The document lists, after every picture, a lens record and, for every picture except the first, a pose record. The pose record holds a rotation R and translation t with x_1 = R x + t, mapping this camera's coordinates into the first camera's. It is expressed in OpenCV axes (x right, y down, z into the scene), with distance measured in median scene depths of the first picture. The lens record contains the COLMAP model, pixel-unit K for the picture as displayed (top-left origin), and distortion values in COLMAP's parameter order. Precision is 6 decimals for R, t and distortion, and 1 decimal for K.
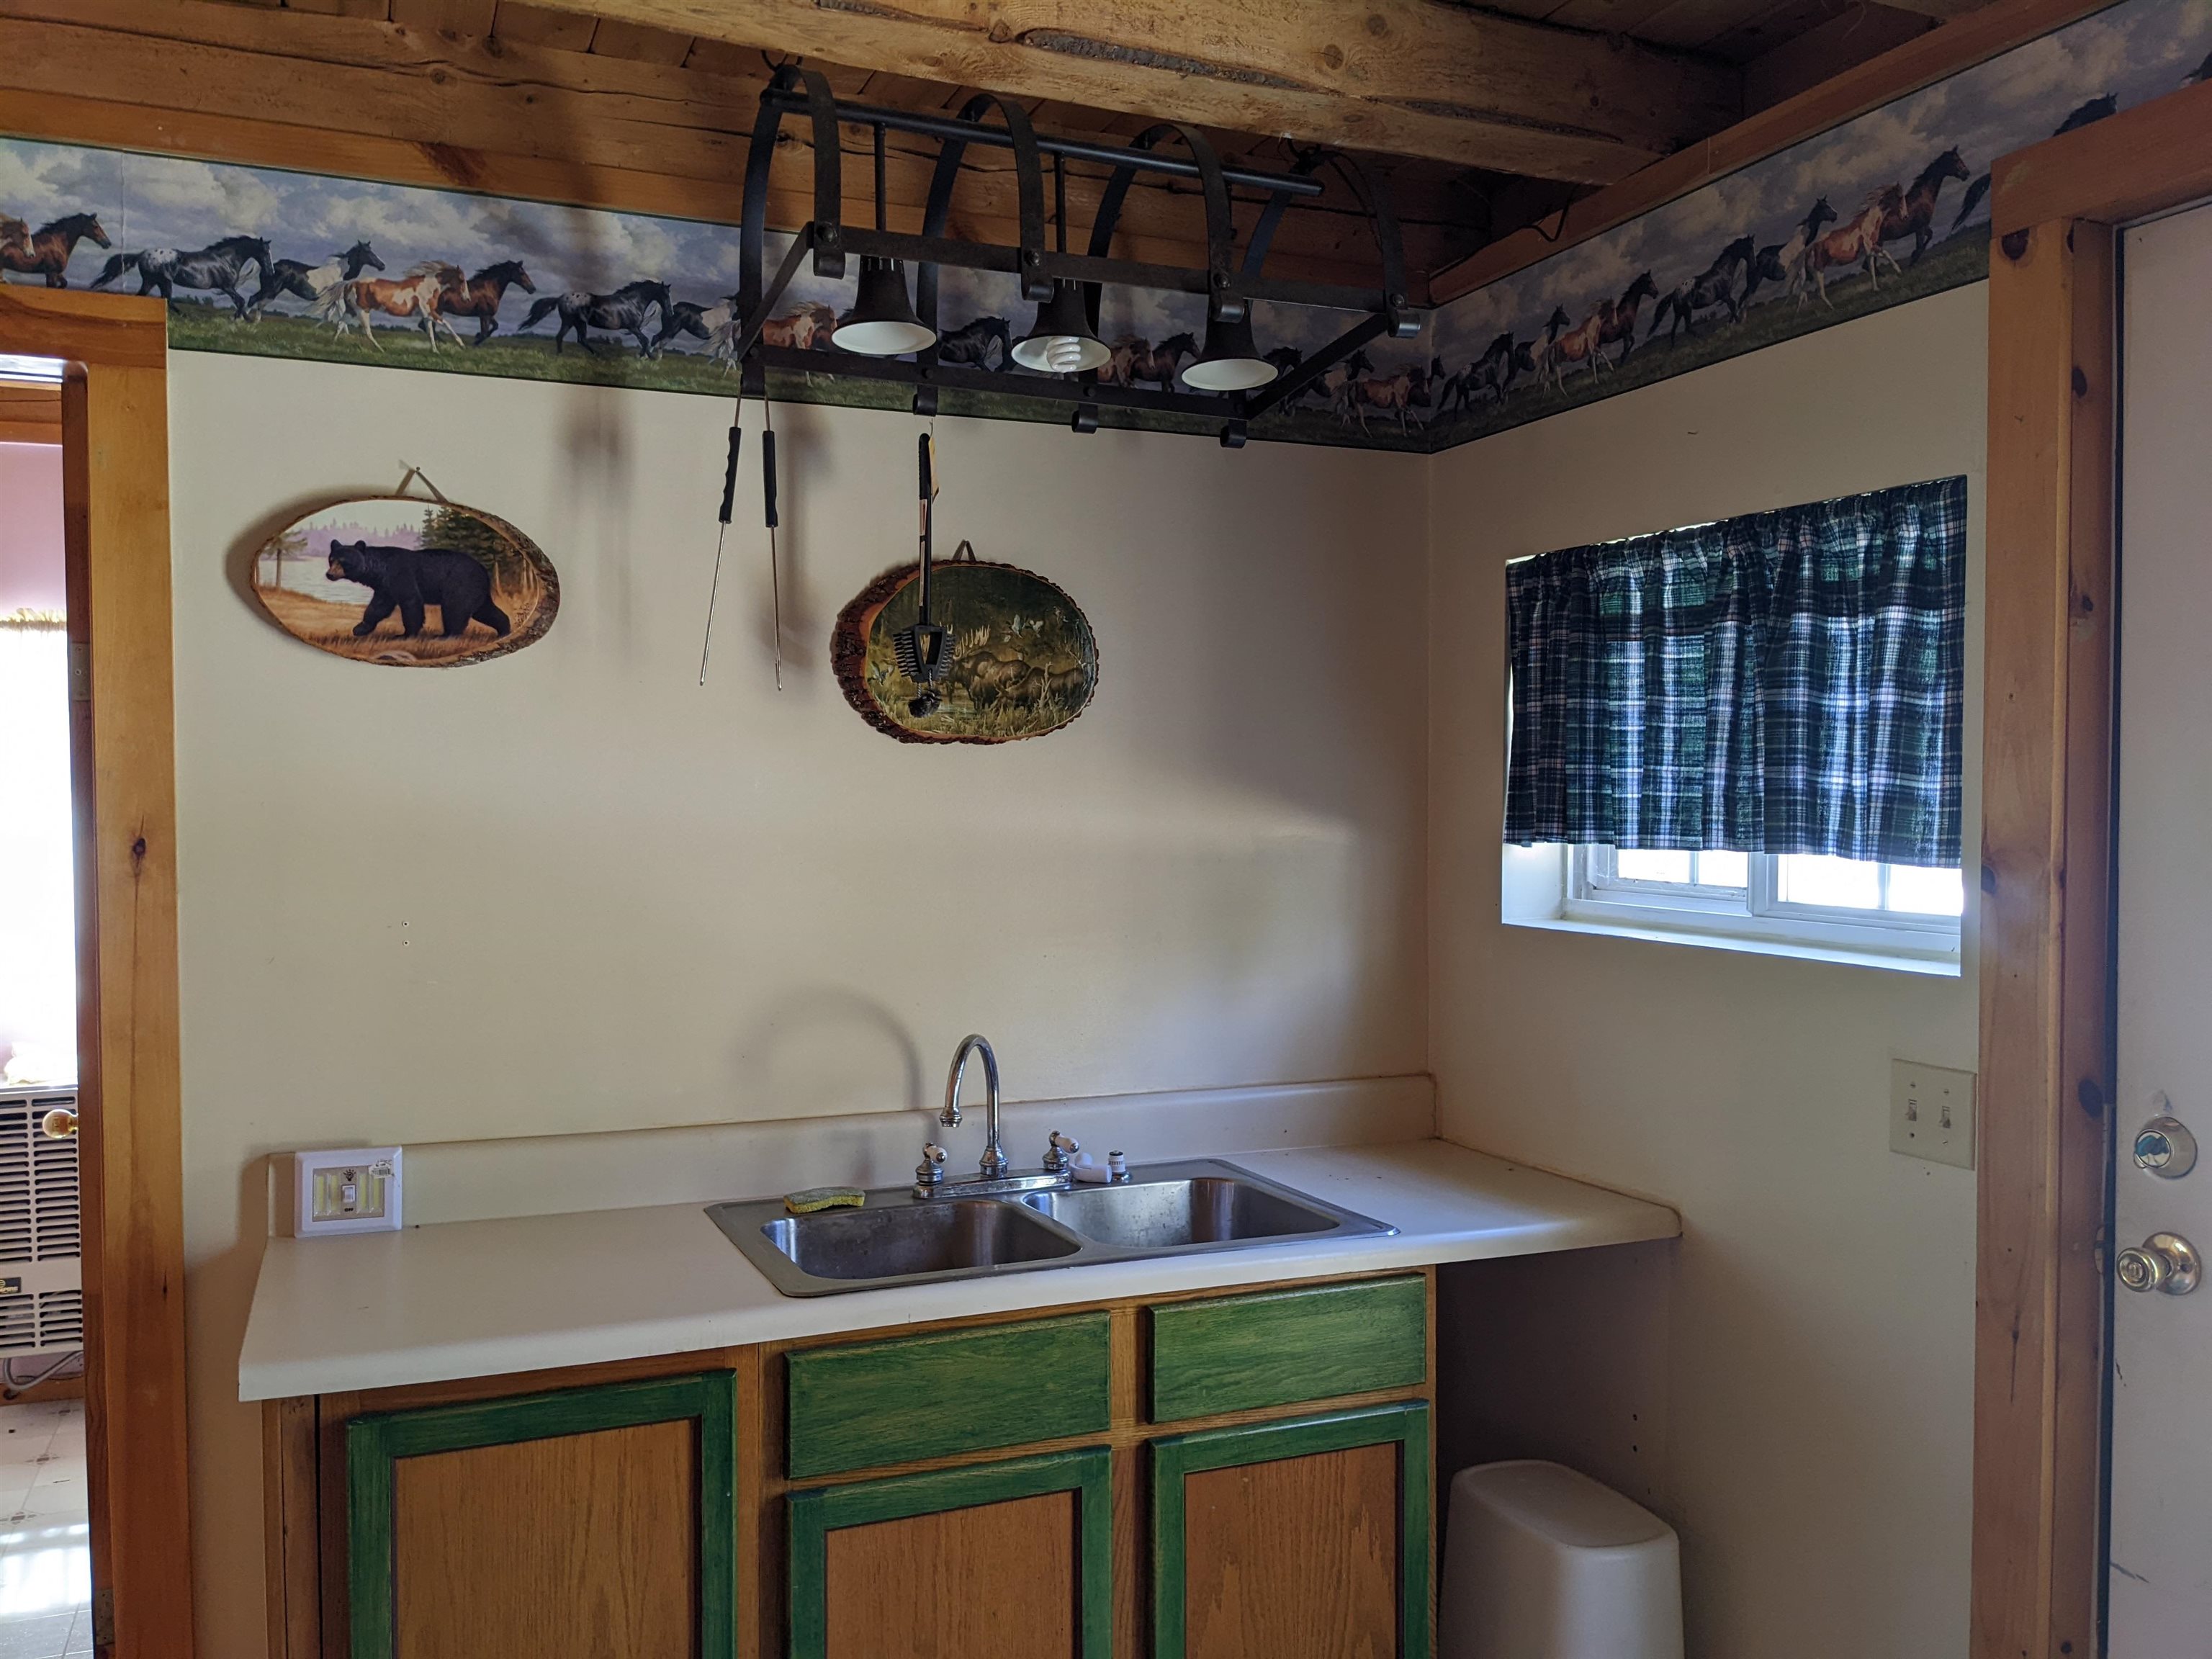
lens RADIAL K [[1759.9, 0, 1104.0], [0, 1759.9, 835.2], [0, 0, 1]] dist [0.000416, -0.020270]
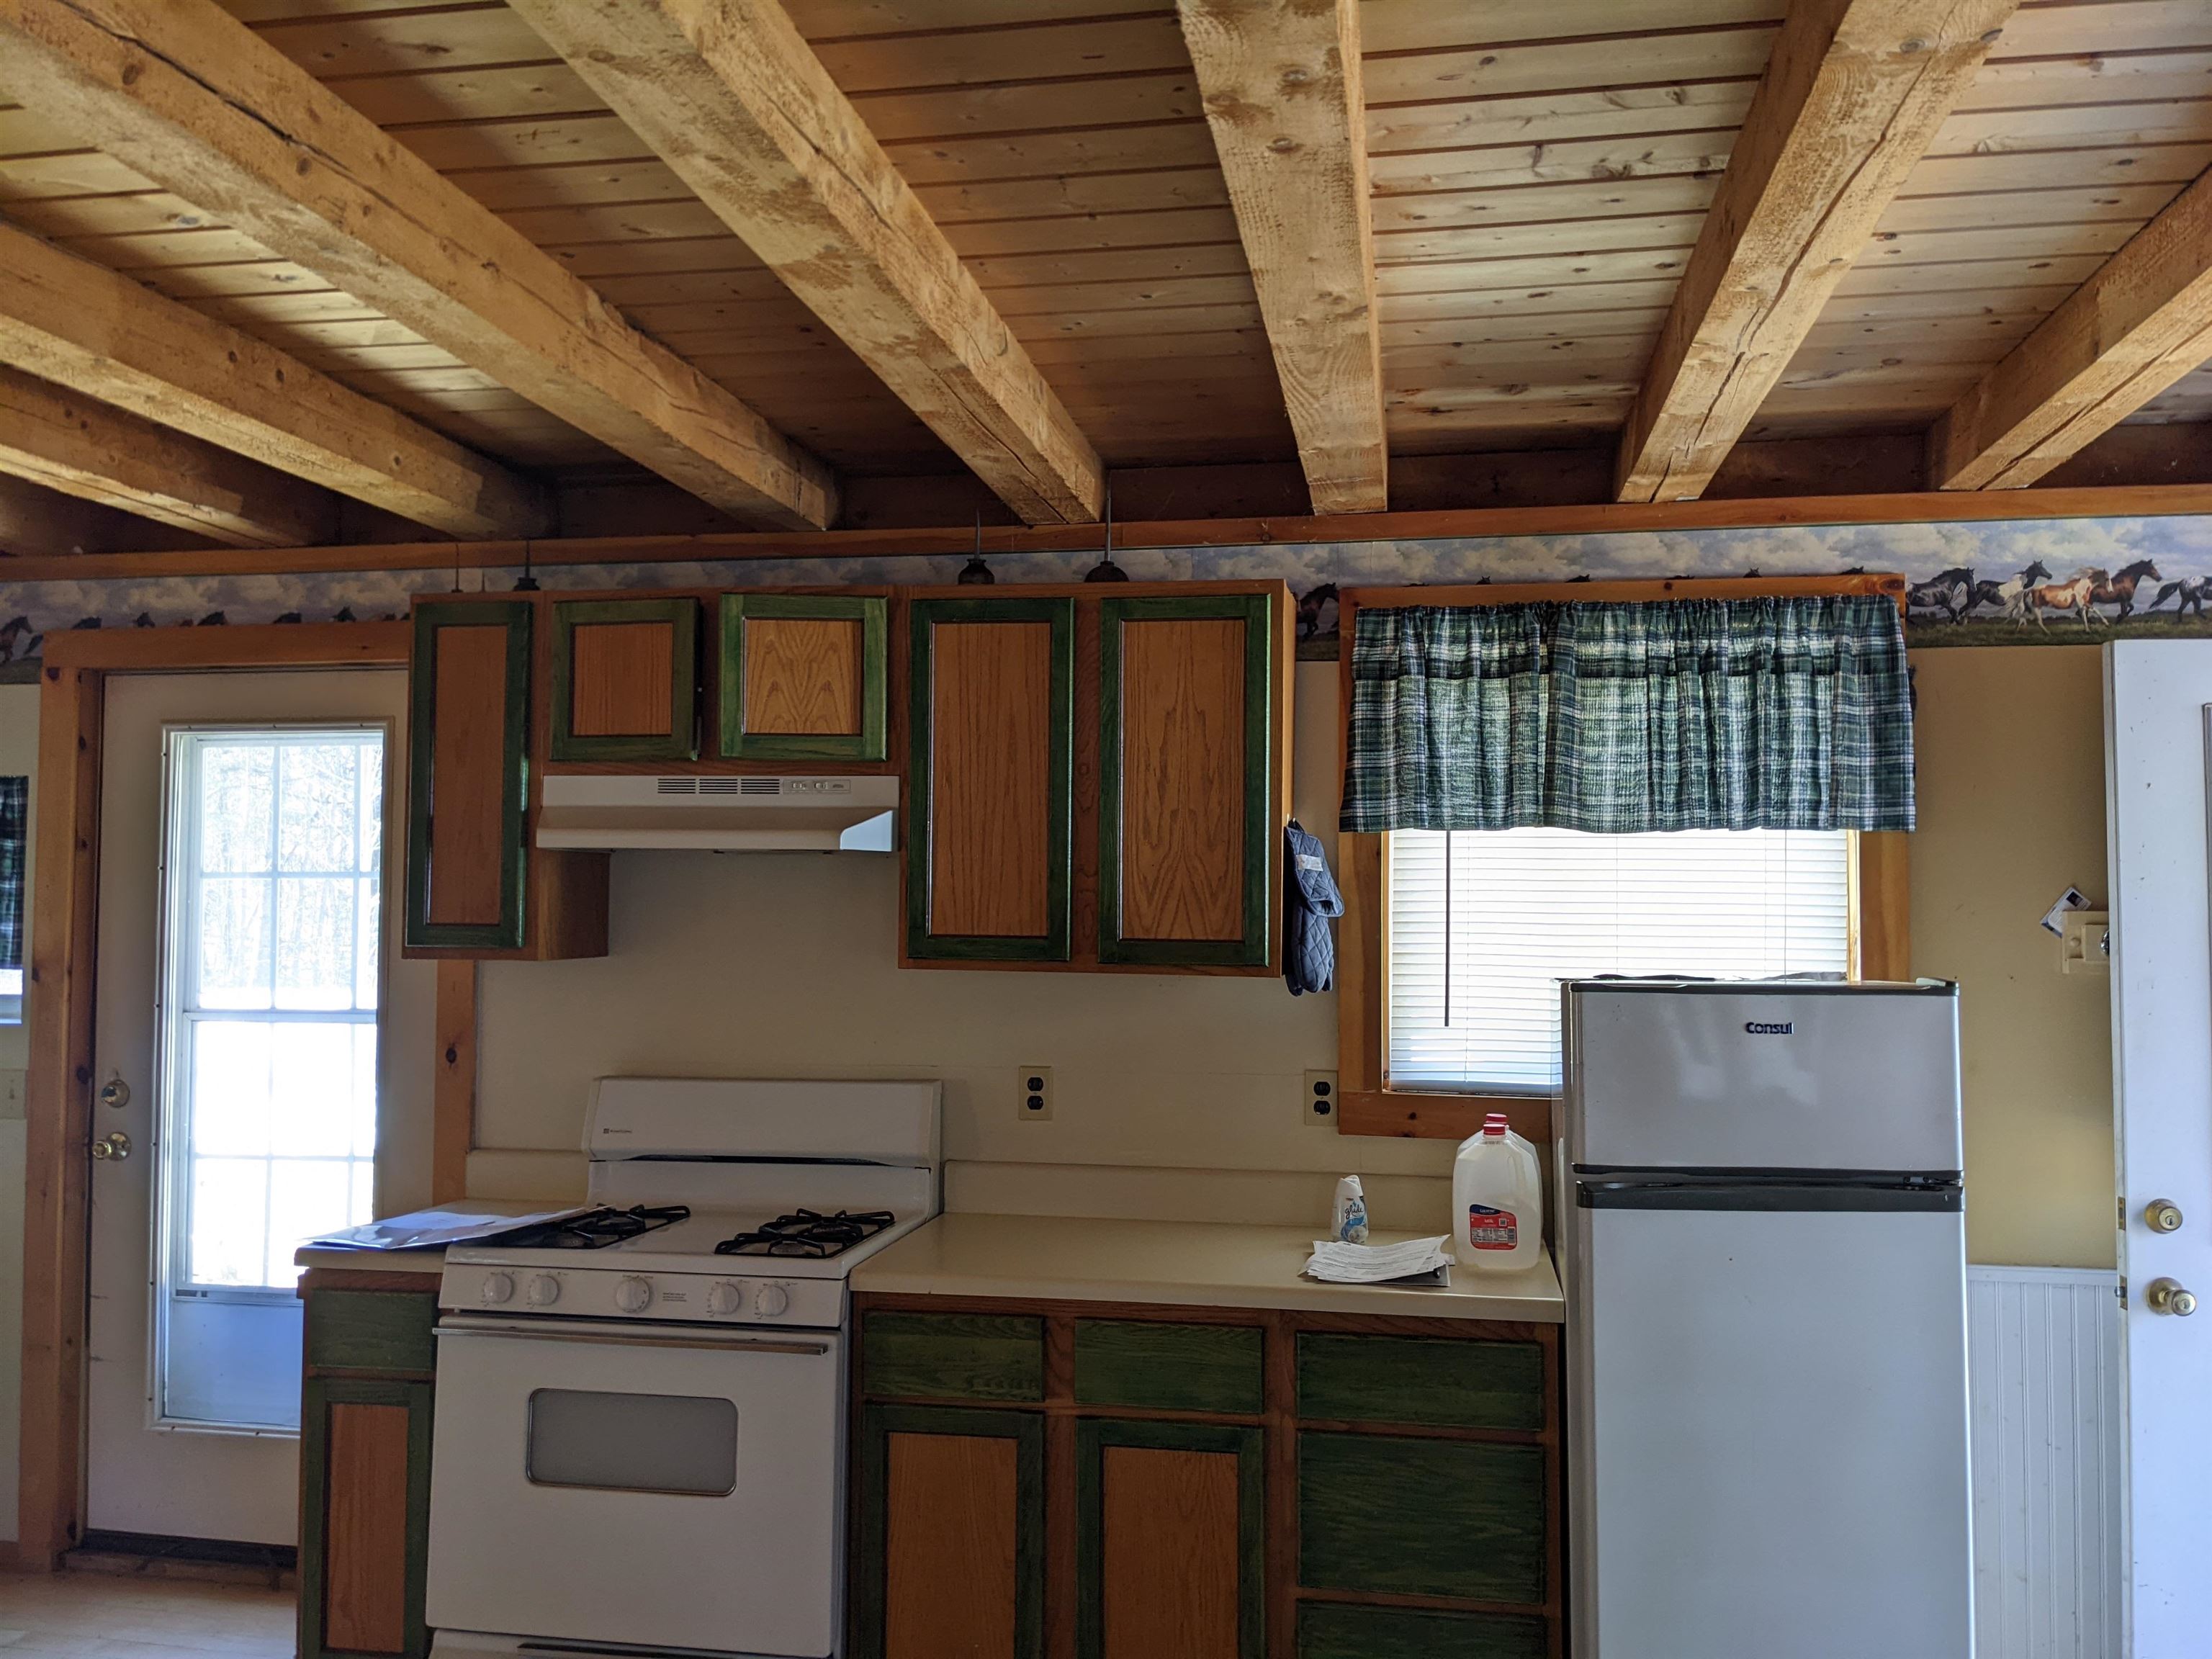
lens RADIAL K [[1759.9, 0, 1110.7], [0, 1759.9, 840.1], [0, 0, 1]] dist [0.000416, -0.020270]
pose [[0.550512, 0.044743, 0.833627, -0.519734], [0.023469, 0.997339, -0.069028, 0.039406], [-0.834497, 0.057565, 0.547997, -1.178771]]
